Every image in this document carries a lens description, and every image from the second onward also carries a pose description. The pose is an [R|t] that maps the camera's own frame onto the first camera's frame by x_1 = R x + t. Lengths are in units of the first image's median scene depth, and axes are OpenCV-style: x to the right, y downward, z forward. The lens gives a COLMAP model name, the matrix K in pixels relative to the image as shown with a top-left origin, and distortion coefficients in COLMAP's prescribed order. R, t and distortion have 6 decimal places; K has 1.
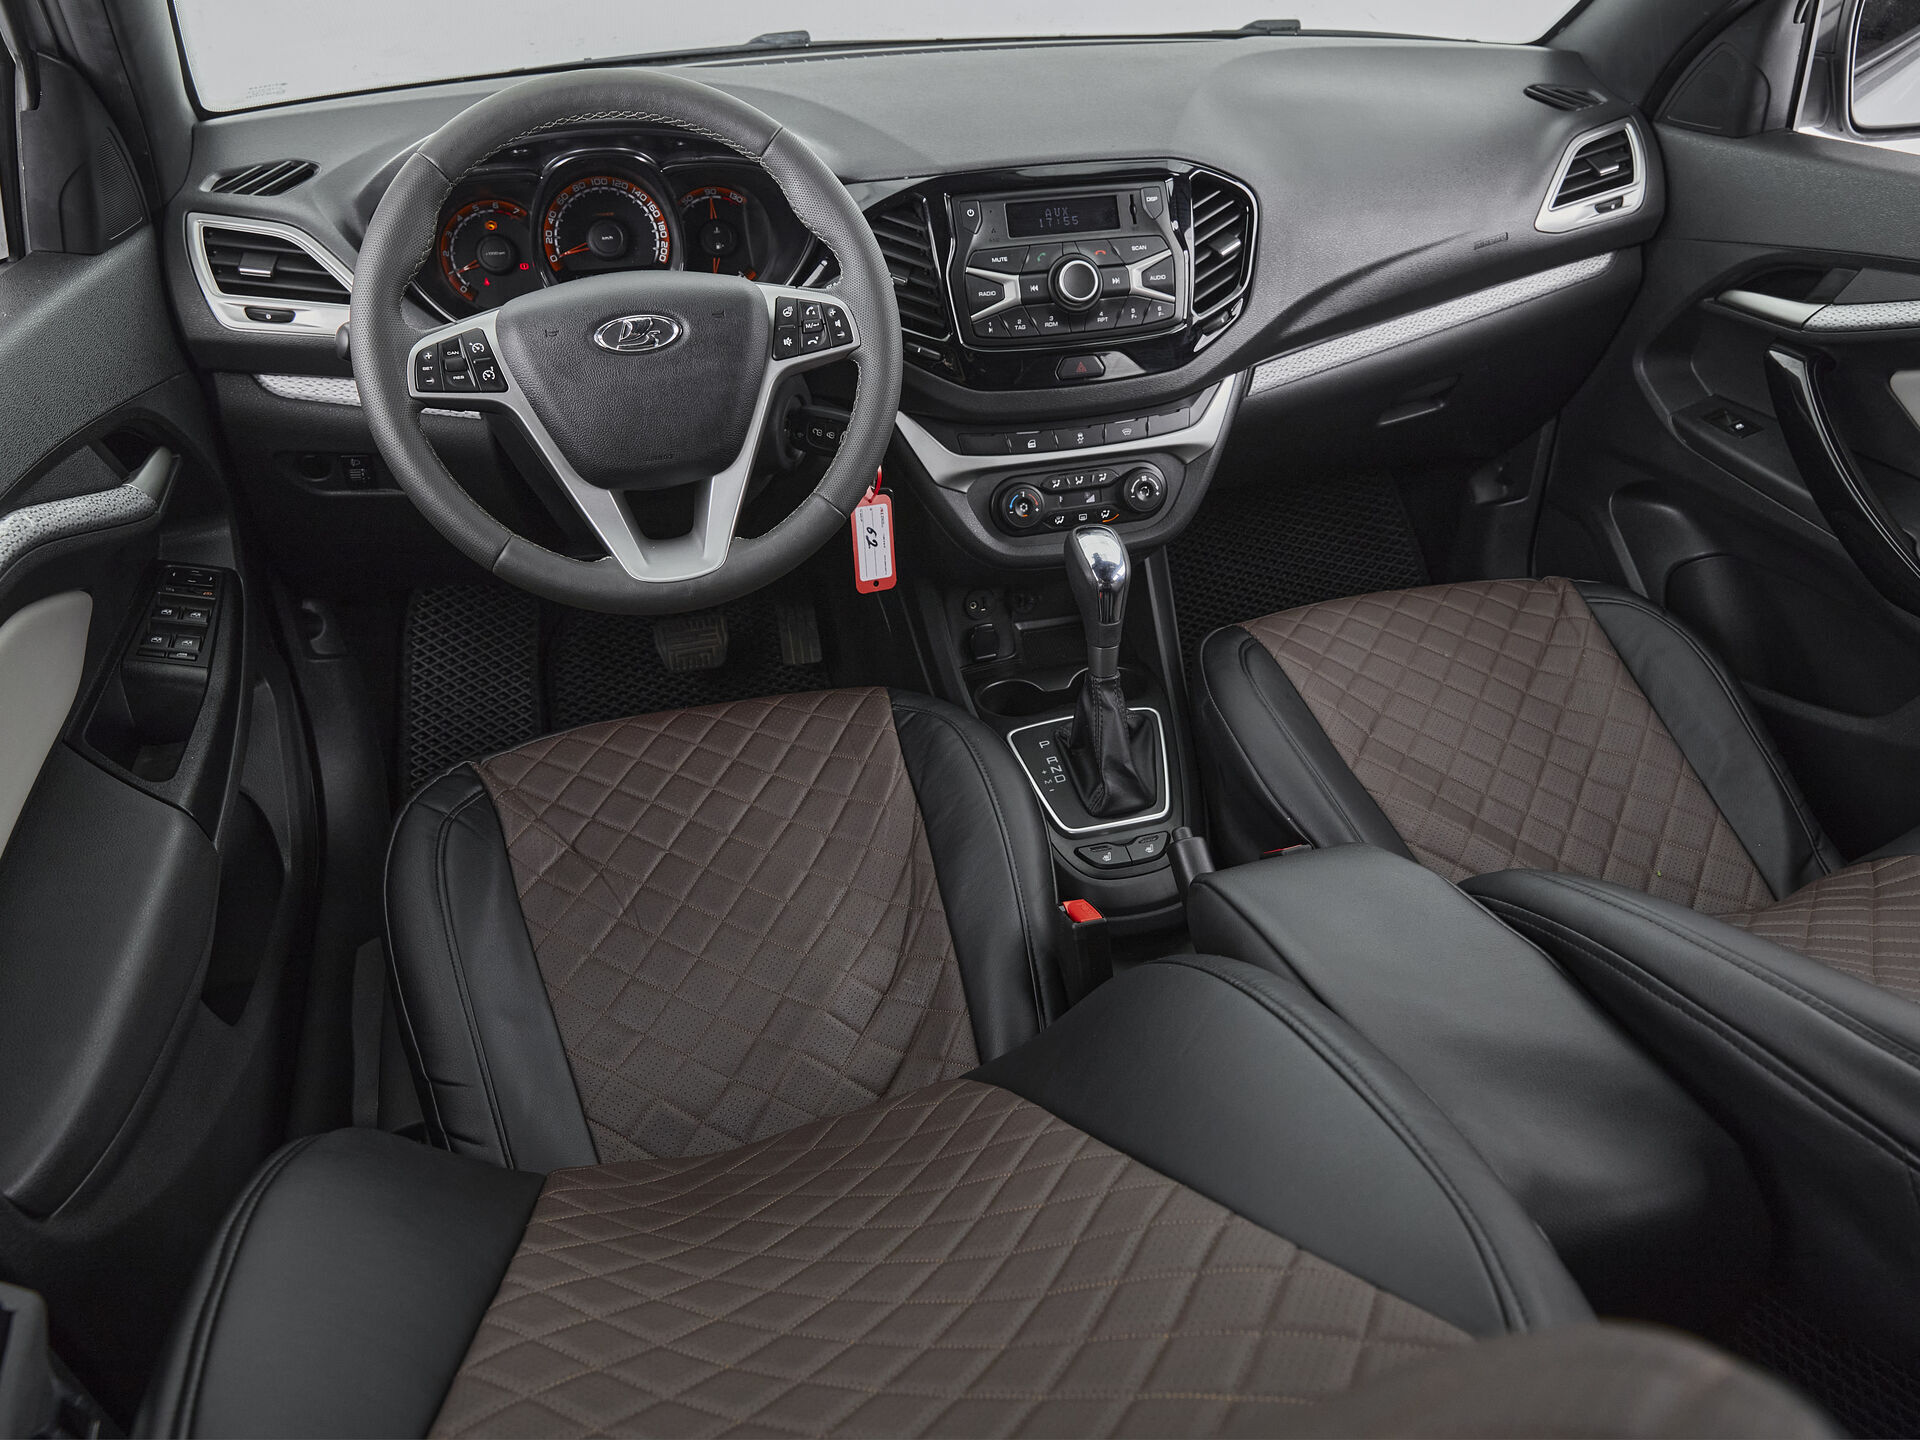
lens RADIAL K [[1444.5, 0, 973.5], [0, 1444.5, 697.1], [0, 0, 1]] dist [-0.001136, -0.002073]
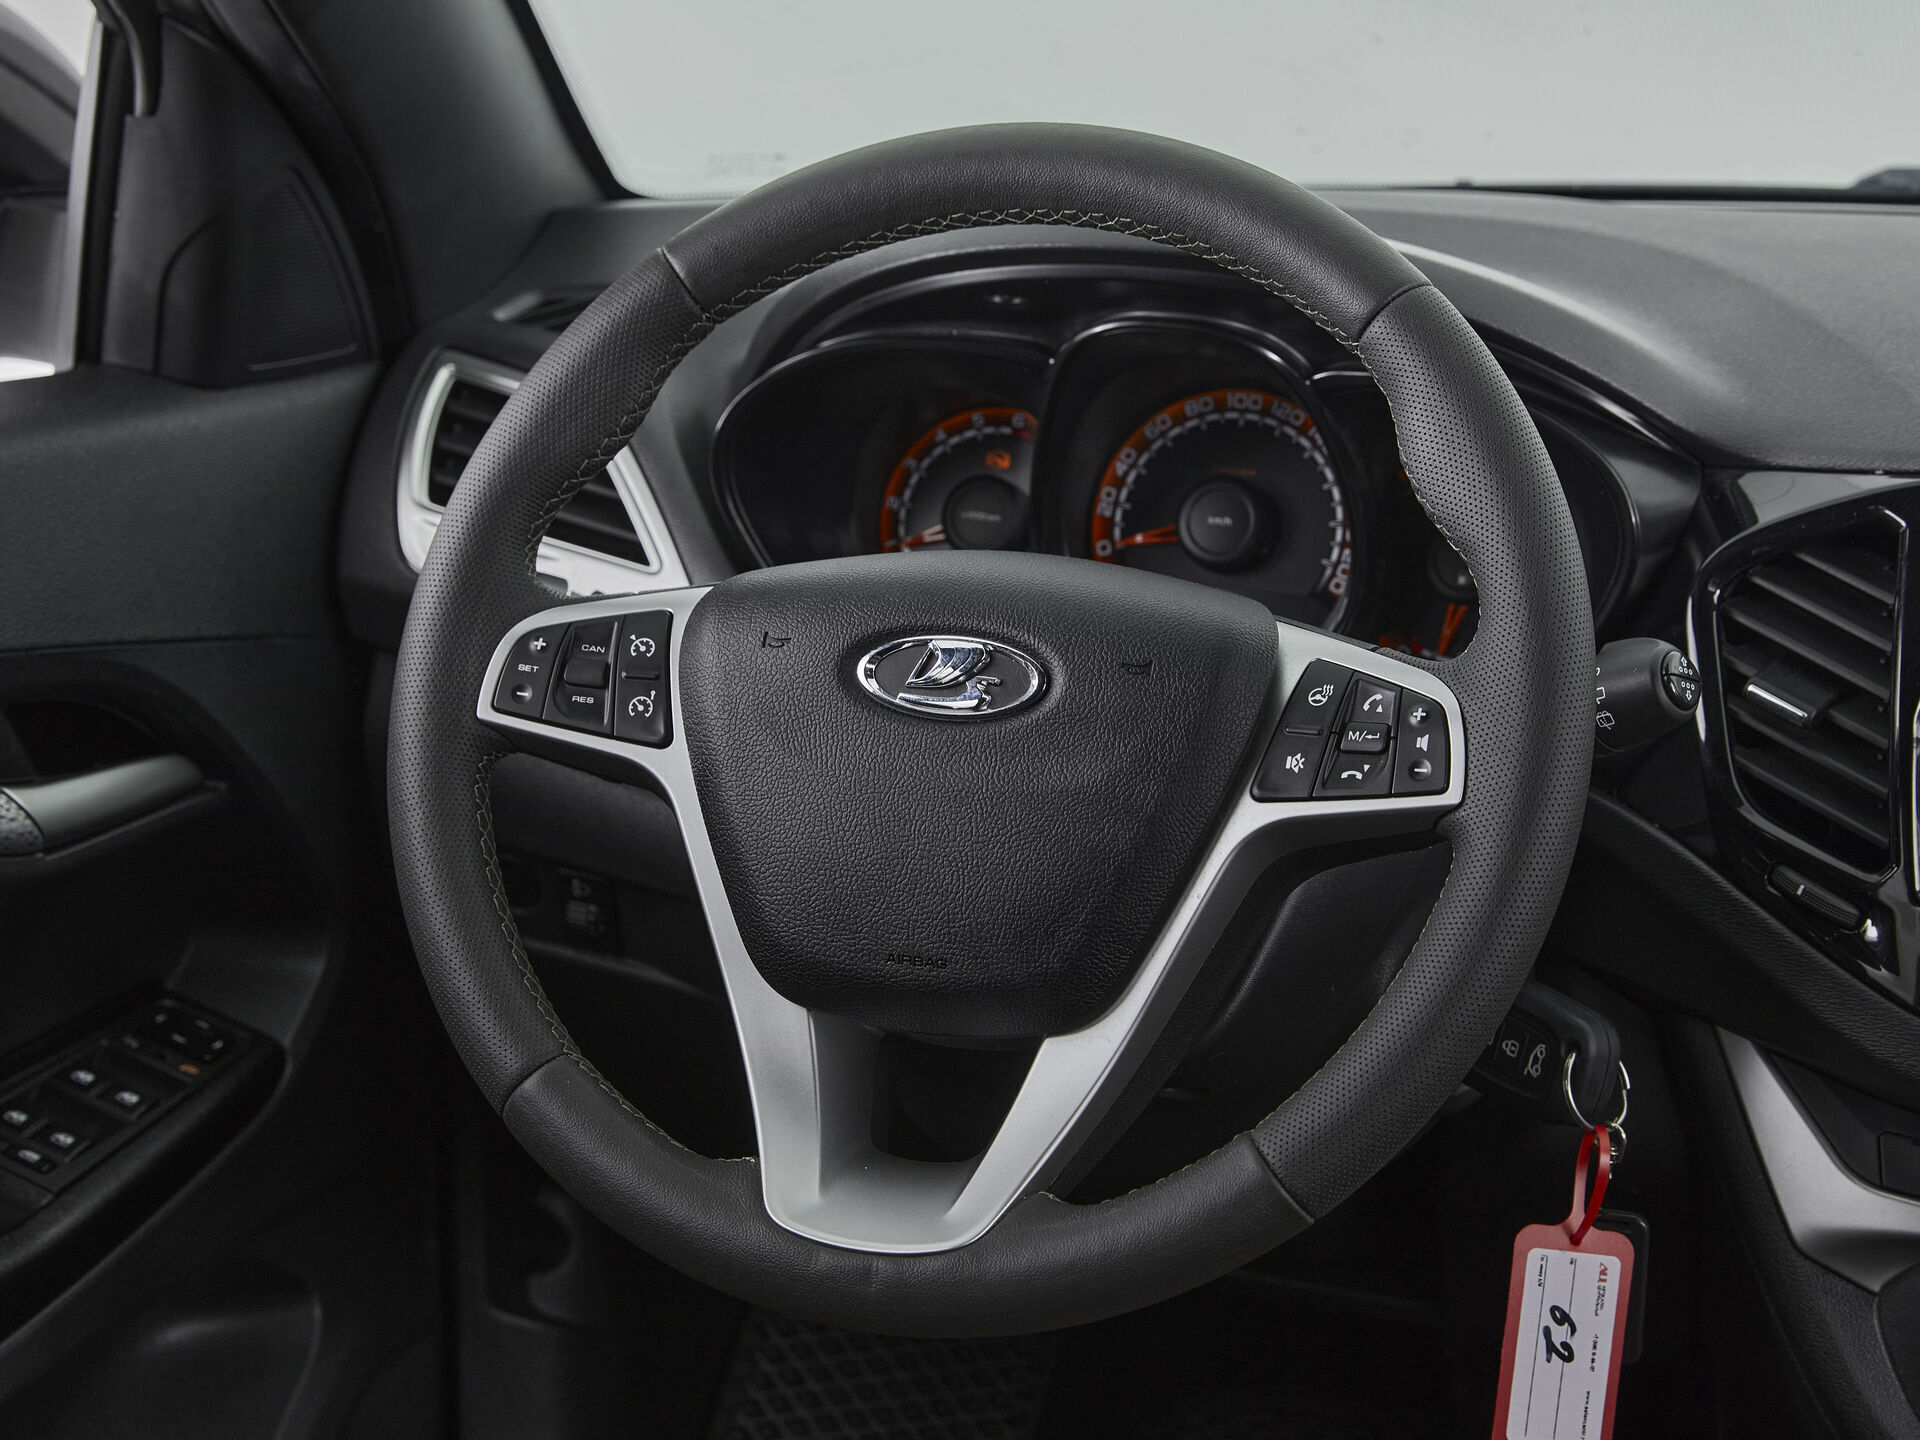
lens RADIAL K [[3594.3, 0, 960.0], [0, 3594.3, 720.0], [0, 0, 1]] dist [-0.044815, -0.048986]
pose [[0.811757, 0.160145, -0.561608, 0.299649], [-0.323019, 0.924292, -0.203331, -0.017864], [0.486527, 0.346466, 0.802030, 0.116910]]
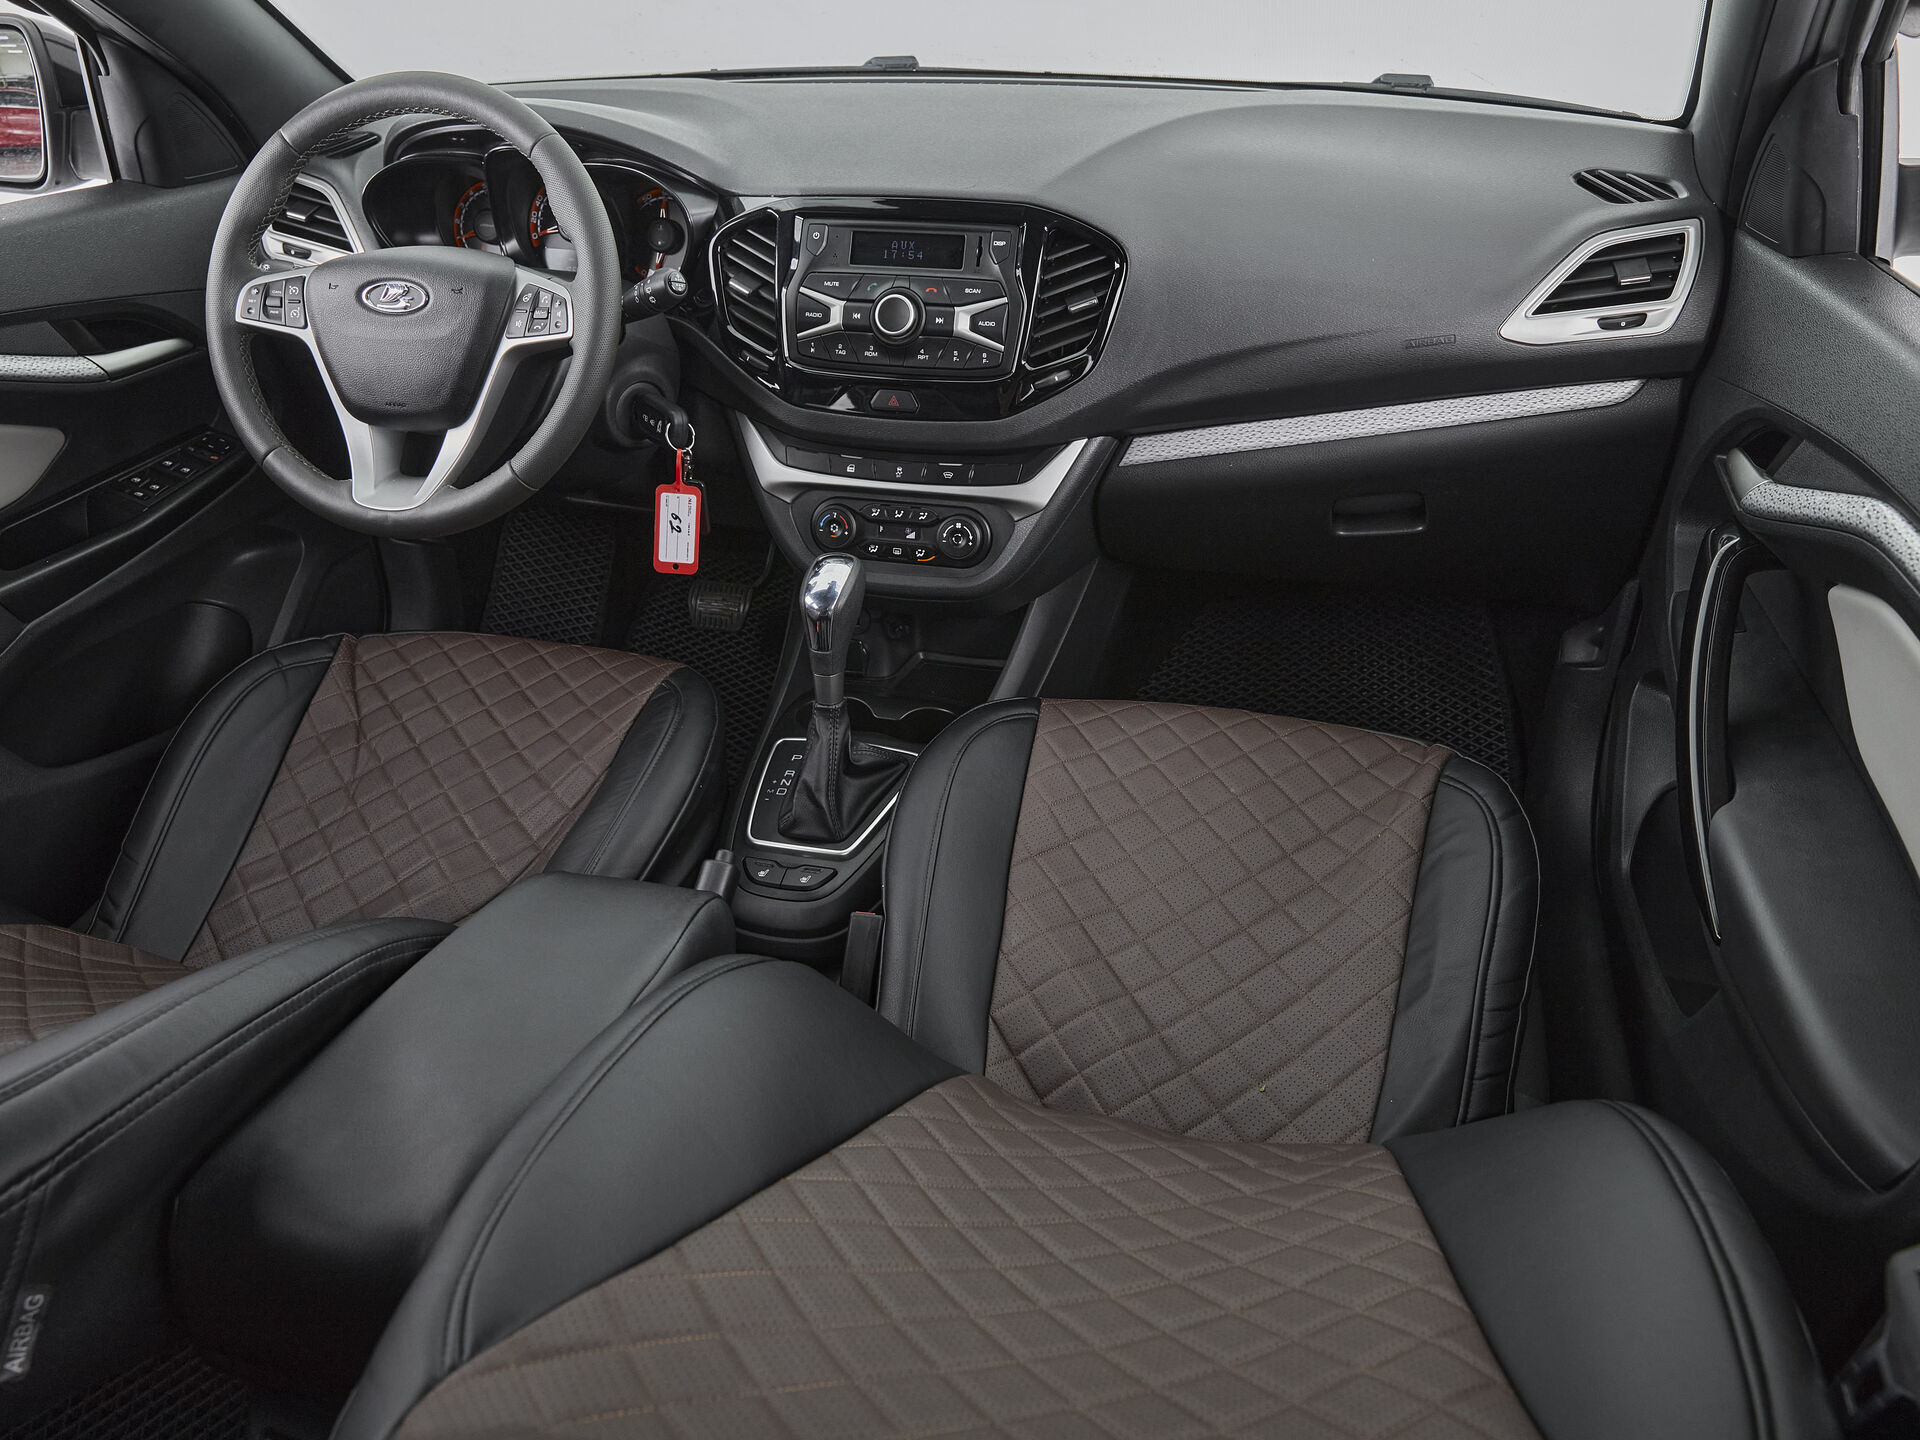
lens RADIAL K [[1439.4, 0, 960.0], [0, 1439.4, 720.0], [0, 0, 1]] dist [-0.004908, 0.002726]
pose [[0.859080, 0.259003, -0.441474, 0.613844], [-0.259628, 0.963828, 0.060238, -0.087772], [0.441107, 0.062870, 0.895250, 0.142812]]
